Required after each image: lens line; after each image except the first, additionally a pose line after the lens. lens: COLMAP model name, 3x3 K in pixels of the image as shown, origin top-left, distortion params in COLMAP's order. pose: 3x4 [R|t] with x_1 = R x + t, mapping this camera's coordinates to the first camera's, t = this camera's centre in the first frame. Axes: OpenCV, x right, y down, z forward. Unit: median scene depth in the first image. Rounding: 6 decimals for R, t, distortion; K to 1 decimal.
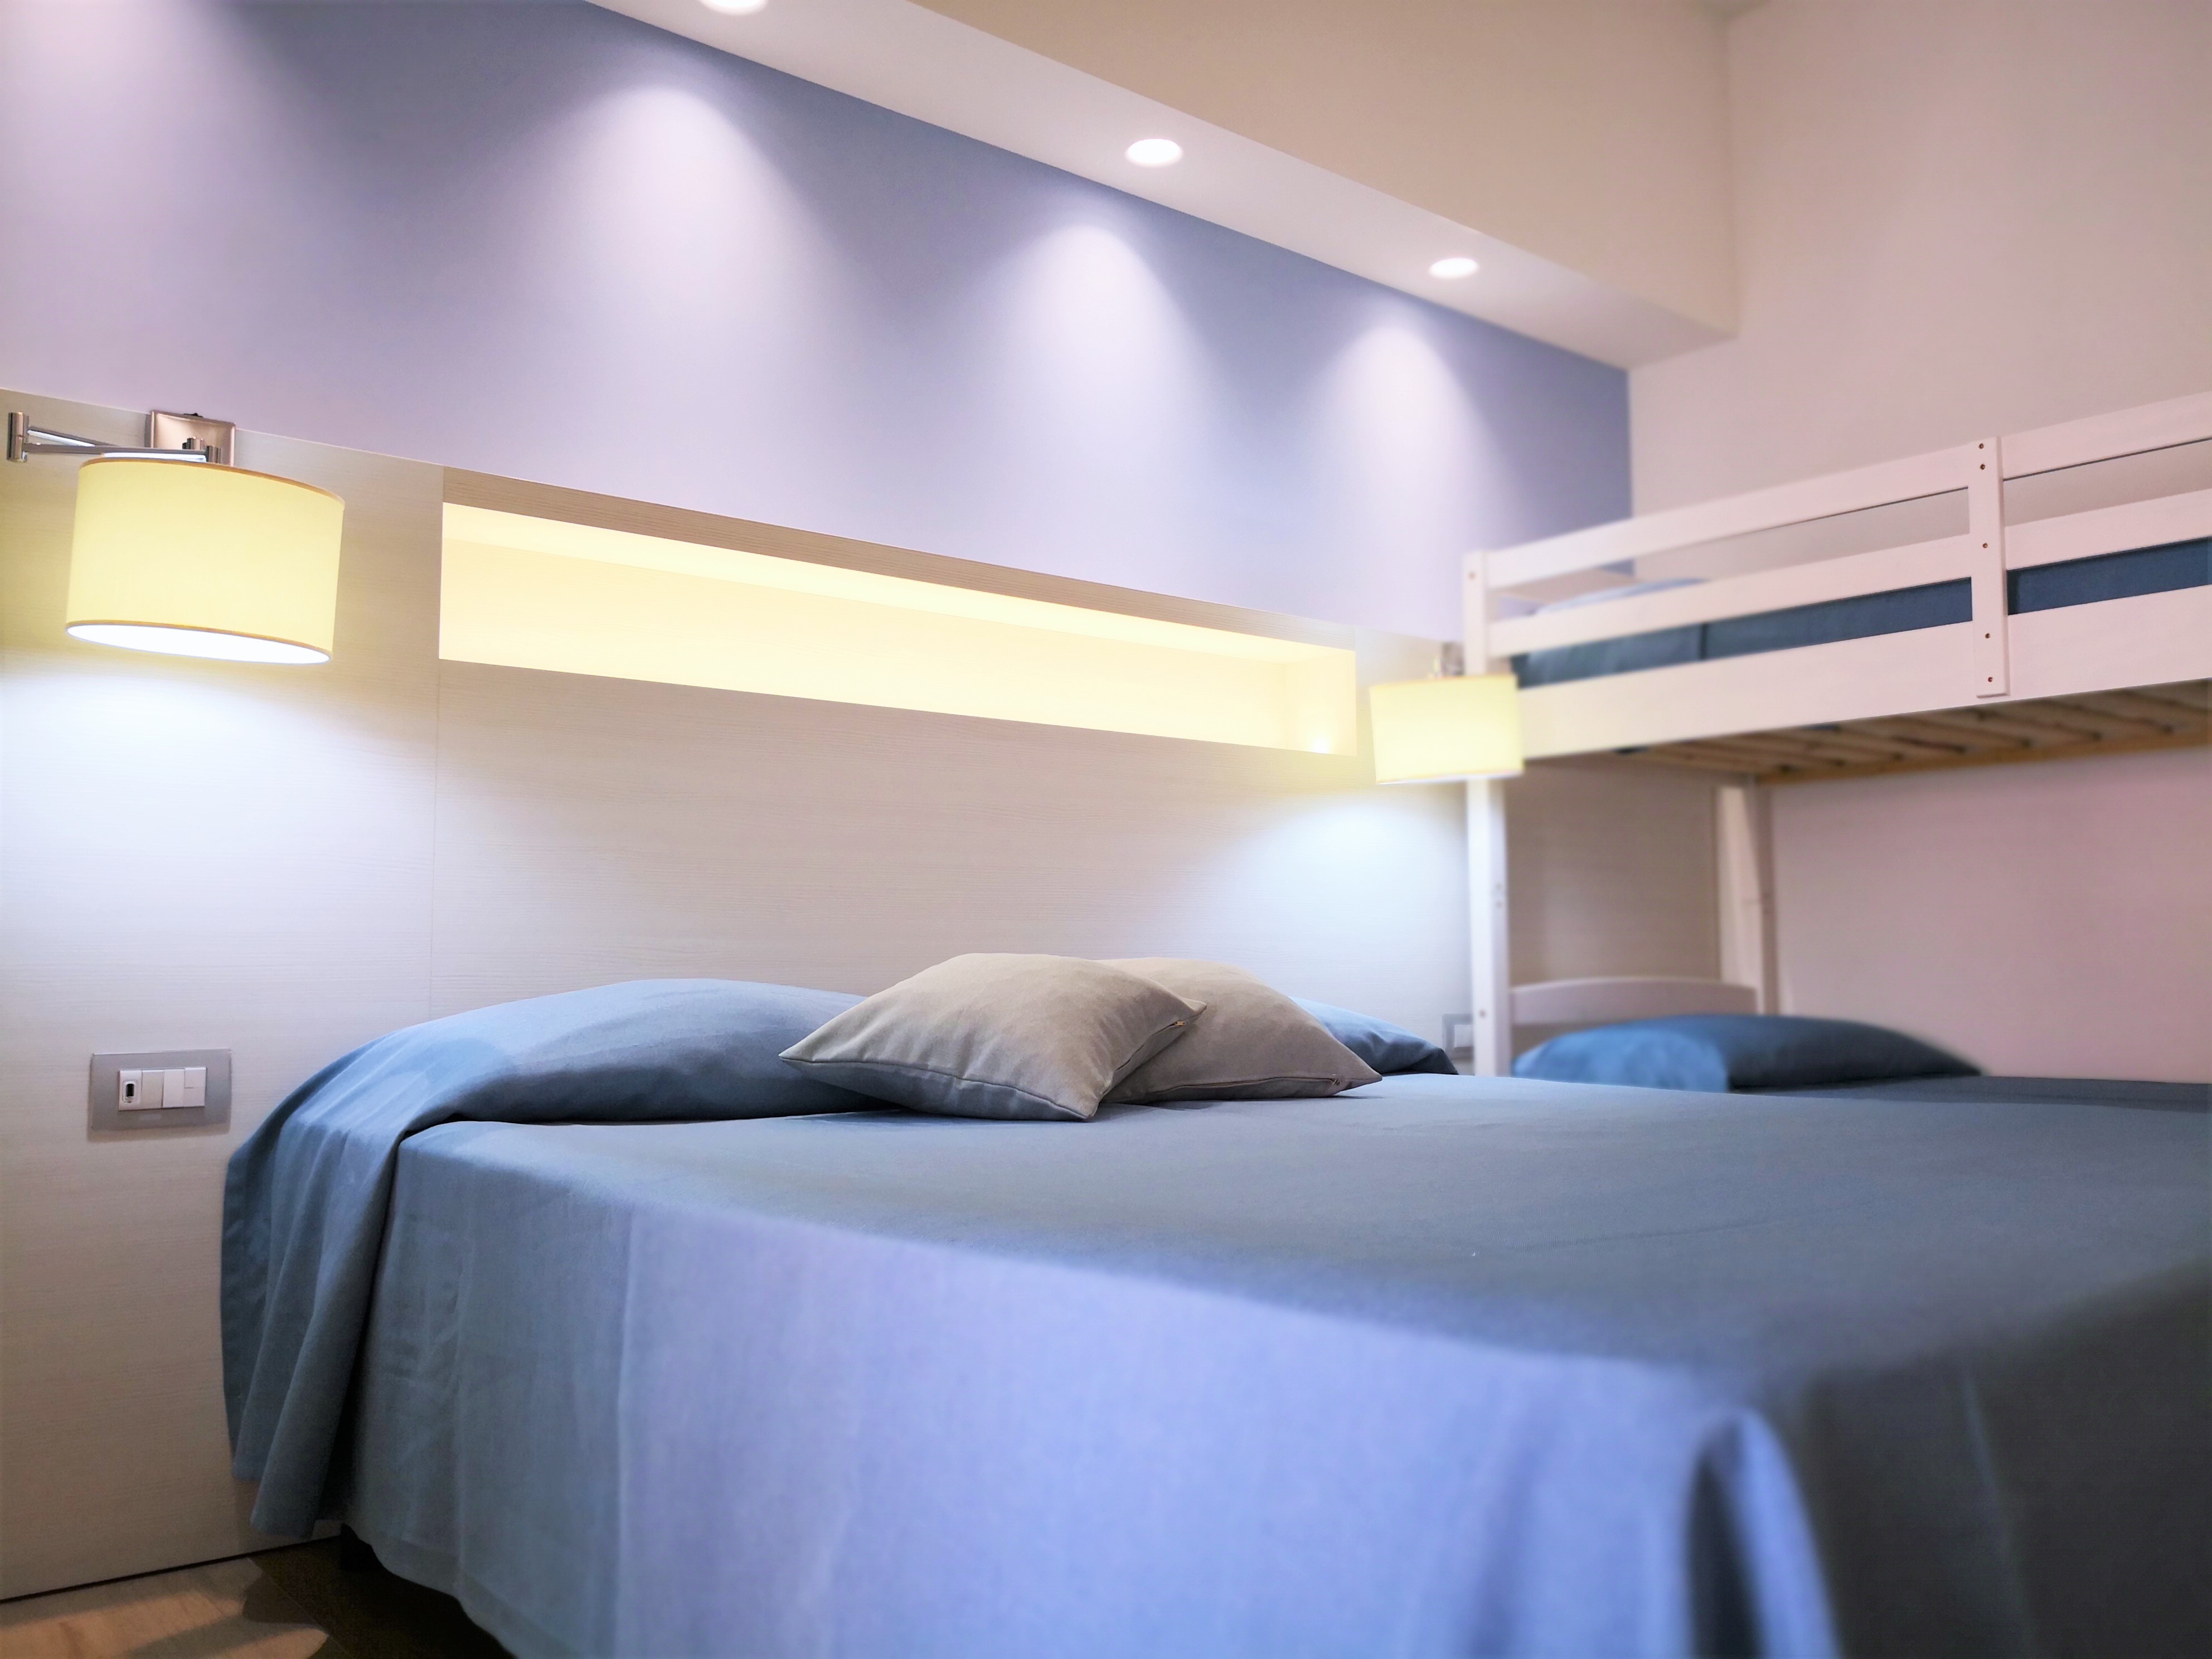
lens RADIAL K [[1856.2, 0, 1106.0], [0, 1856.2, 829.5], [0, 0, 1]] dist [0.010275, -0.104296]
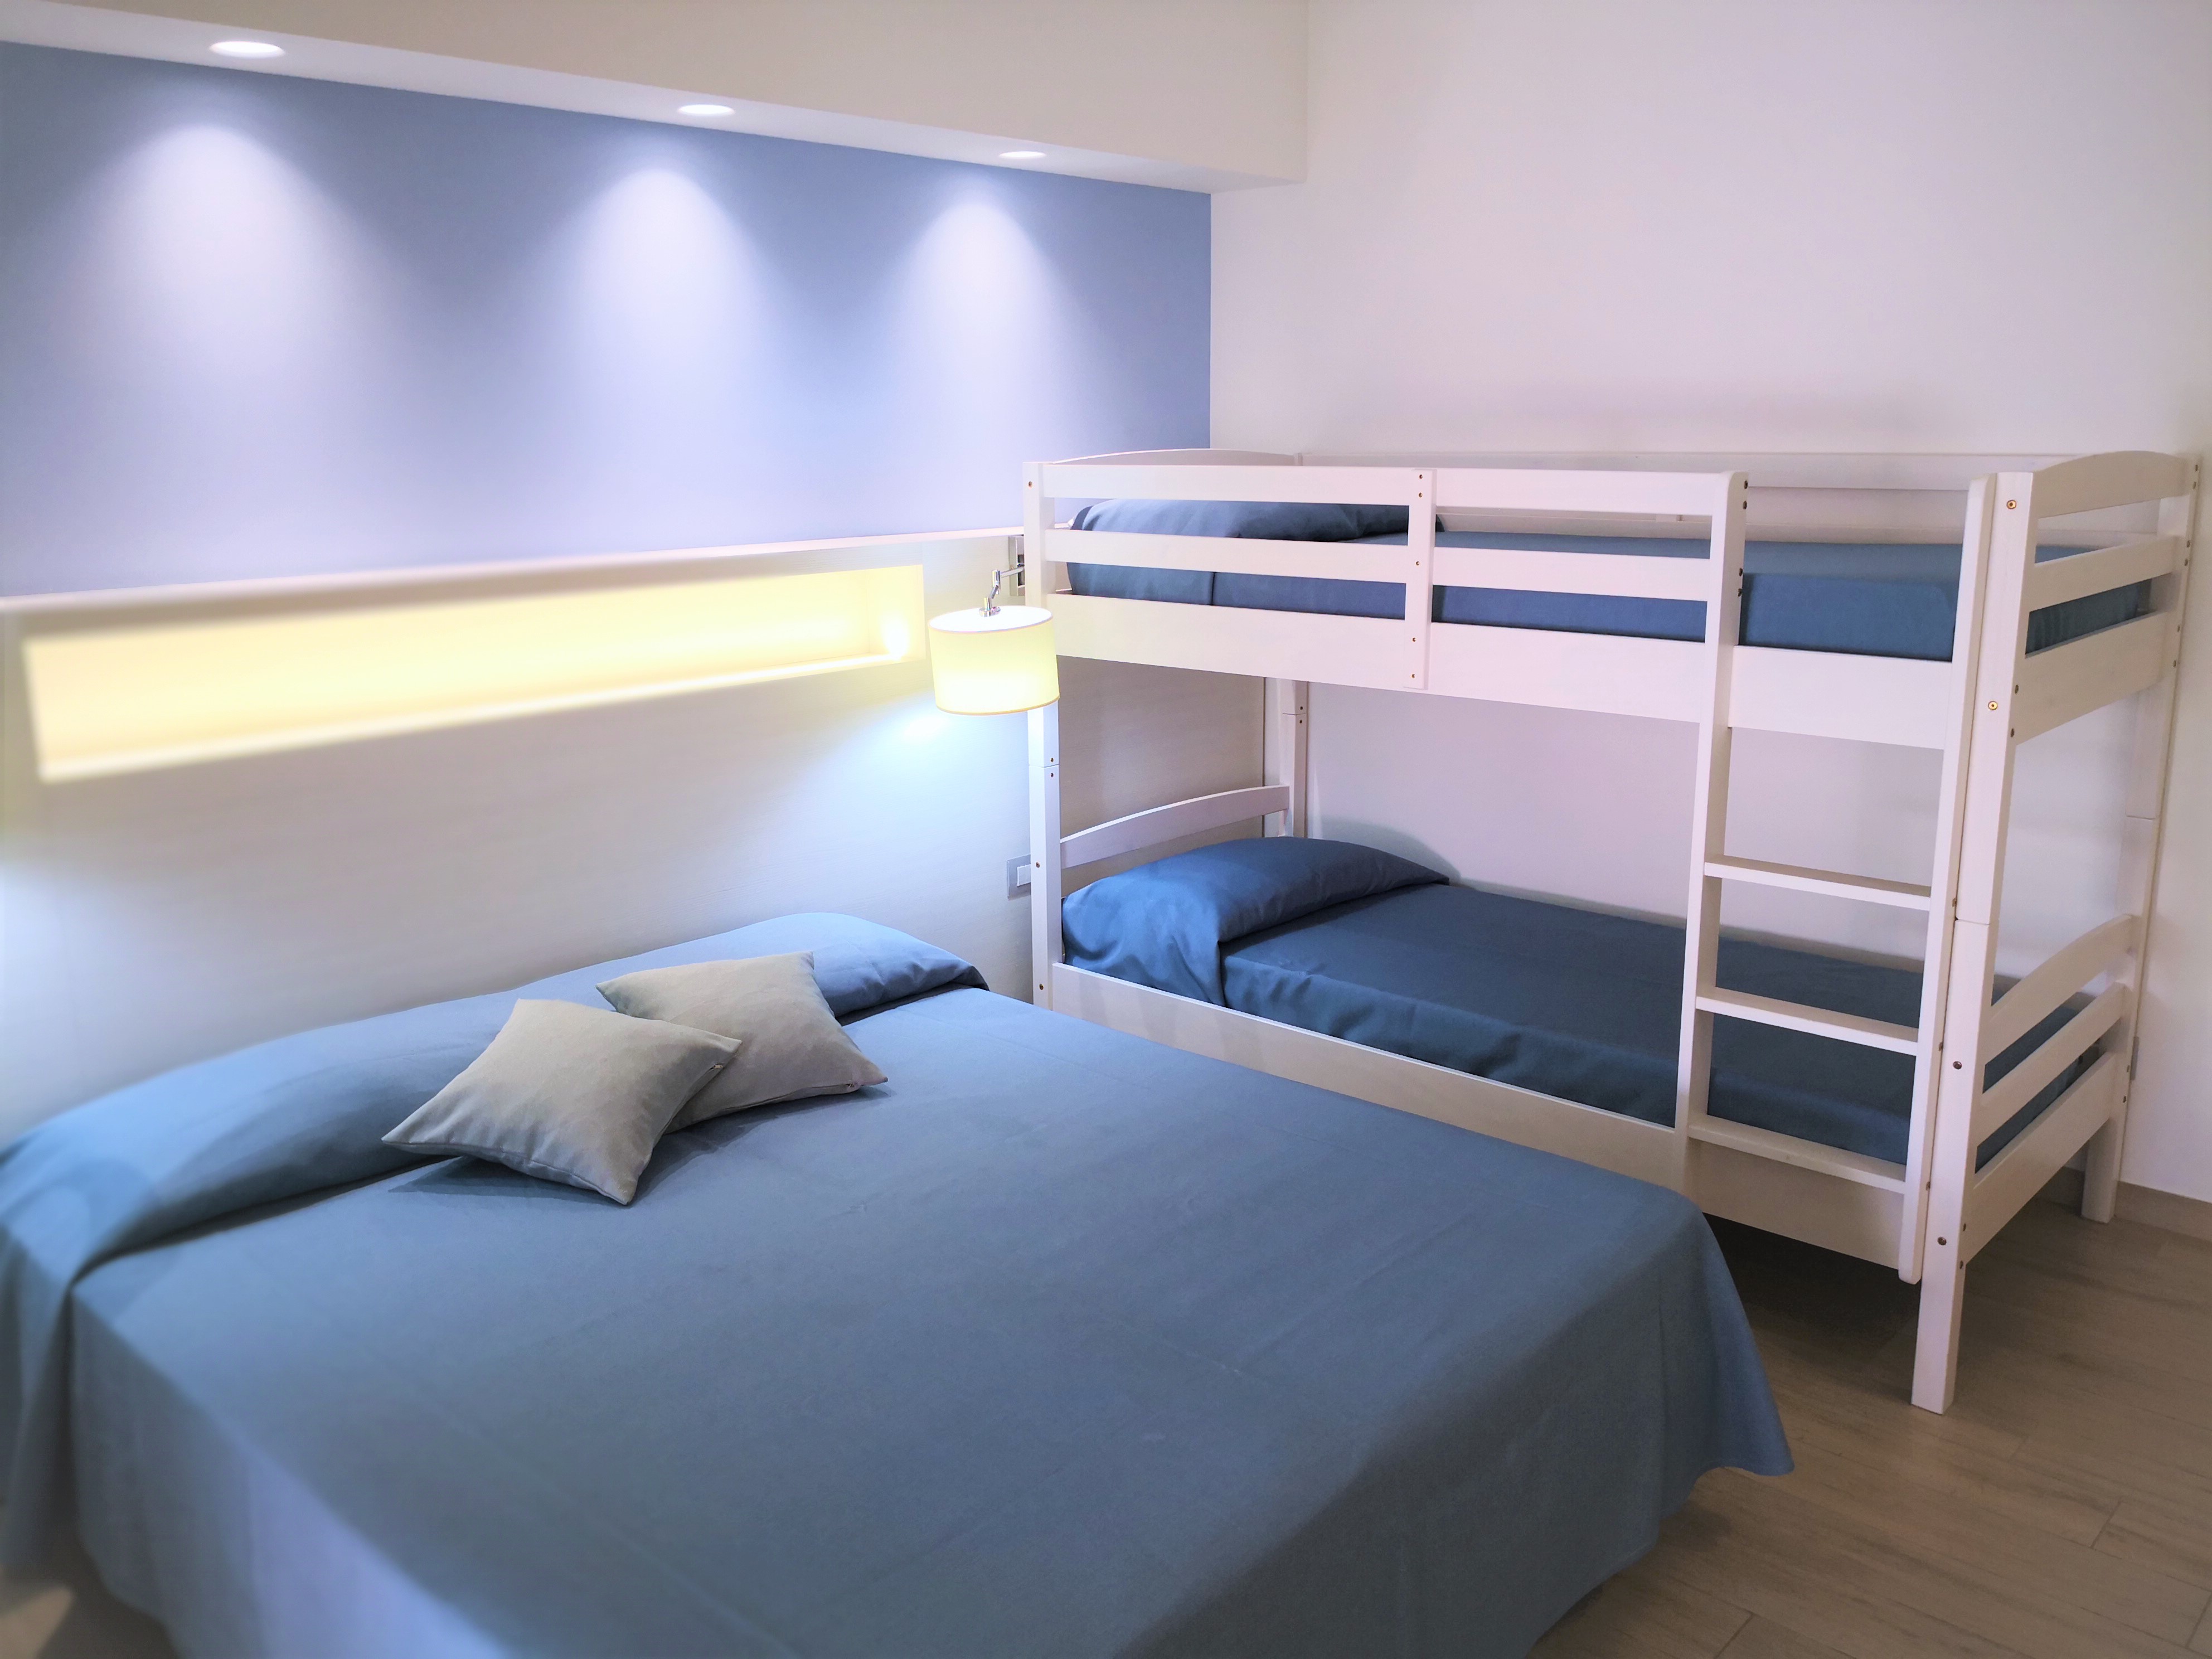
lens RADIAL K [[1806.5, 0, 1106.0], [0, 1806.5, 829.5], [0, 0, 1]] dist [0.050207, -0.111672]
pose [[0.990698, -0.036252, 0.131164, 0.146589], [-0.004810, 0.953932, 0.299985, -0.422362], [-0.135996, -0.297825, 0.944884, -0.156319]]
